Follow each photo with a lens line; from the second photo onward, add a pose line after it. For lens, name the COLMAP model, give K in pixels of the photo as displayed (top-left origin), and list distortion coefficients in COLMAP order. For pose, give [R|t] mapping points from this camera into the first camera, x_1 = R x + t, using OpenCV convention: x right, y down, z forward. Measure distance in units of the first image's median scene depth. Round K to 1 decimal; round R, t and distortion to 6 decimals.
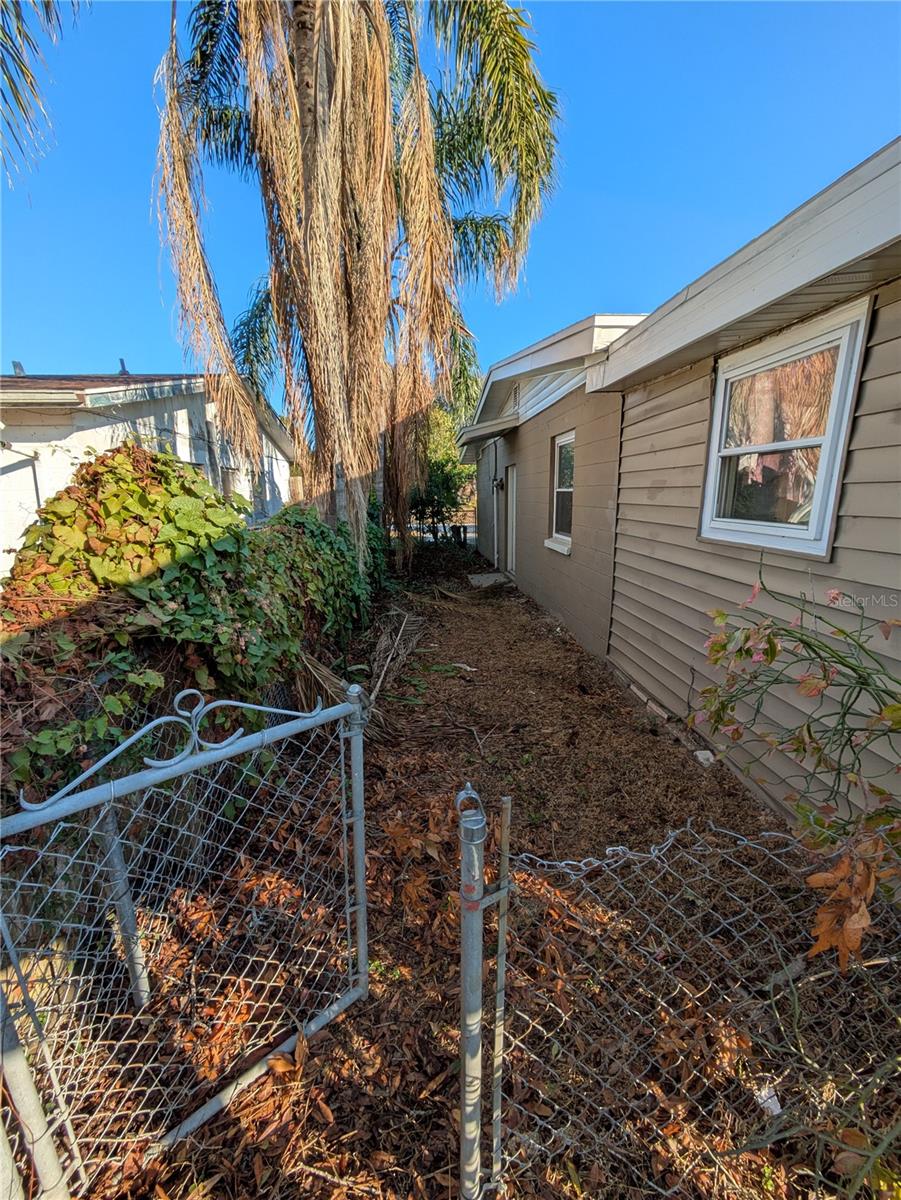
lens RADIAL K [[476.0, 0, 450.4], [0, 476.0, 597.8], [0, 0, 1]] dist [0.007957, 0.001765]
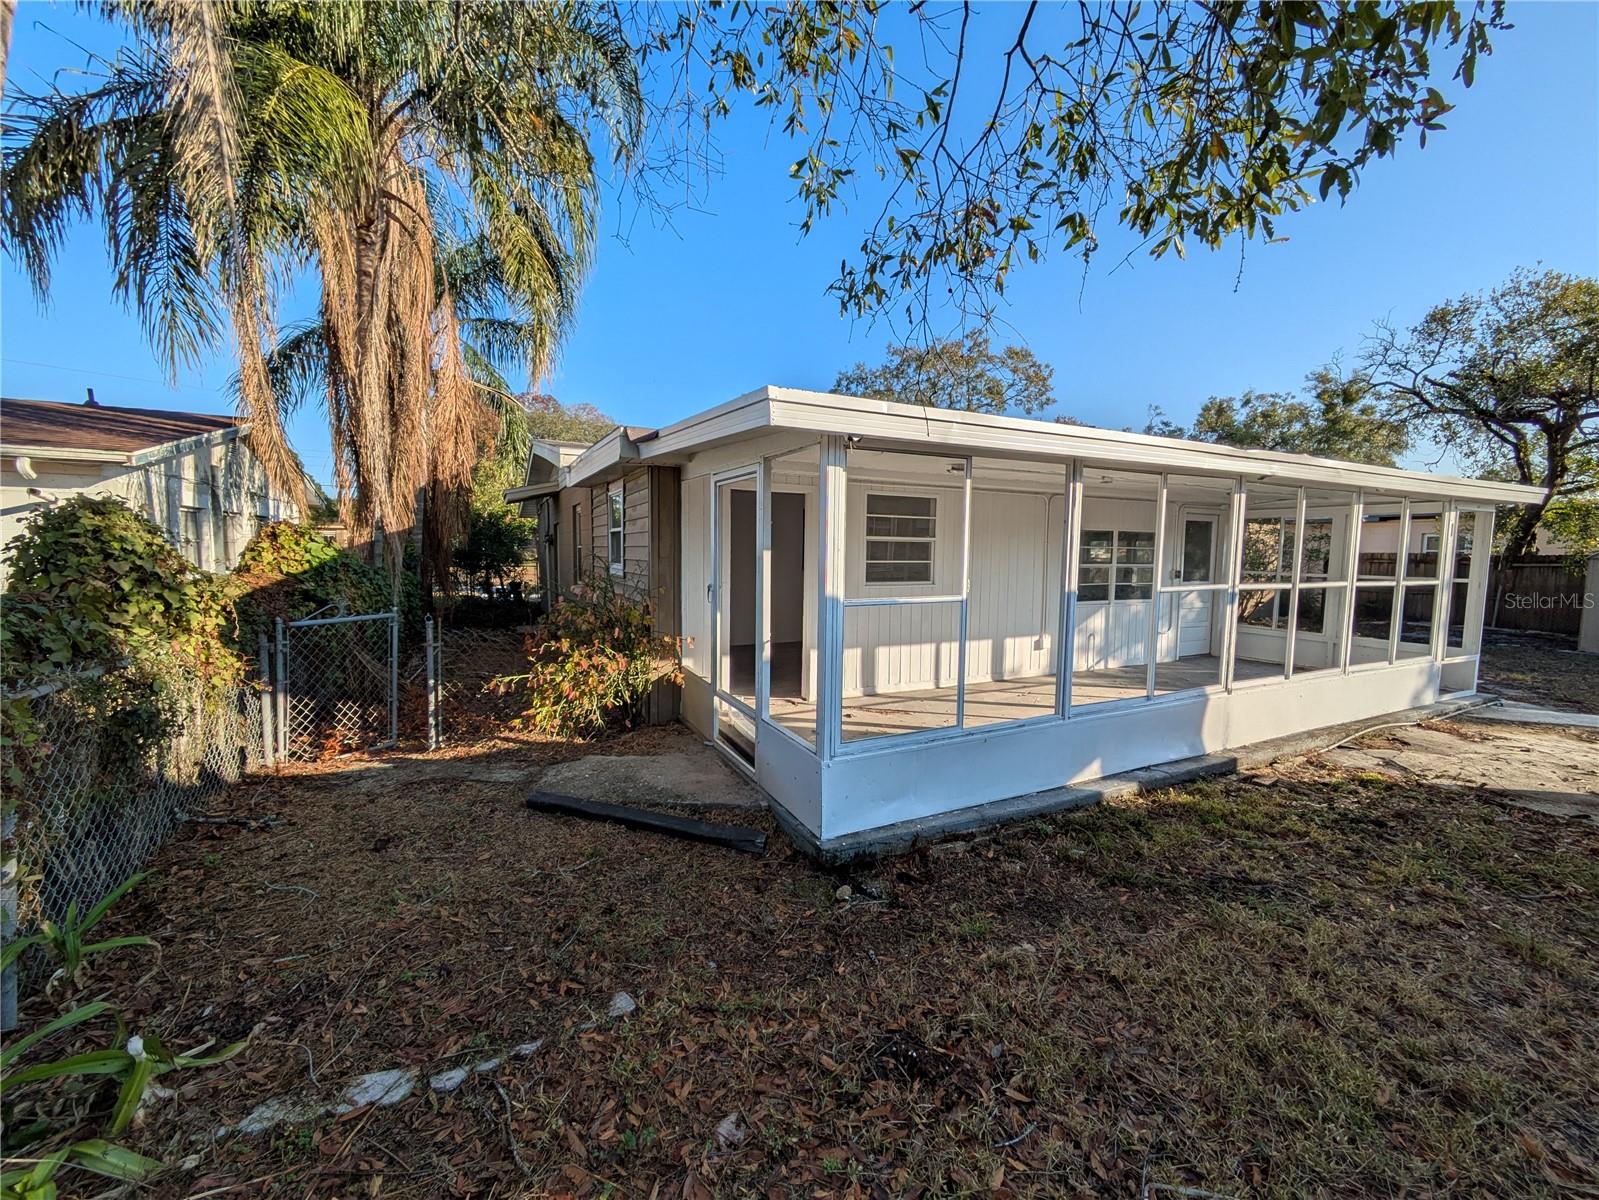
lens RADIAL K [[639.5, 0, 797.9], [0, 639.5, 597.6], [0, 0, 1]] dist [0.001852, 0.000332]
pose [[0.928296, 0.000288, 0.371842, 0.169738], [0.053140, 0.989632, -0.133430, 0.209920], [-0.368025, 0.143623, 0.918657, -0.949063]]
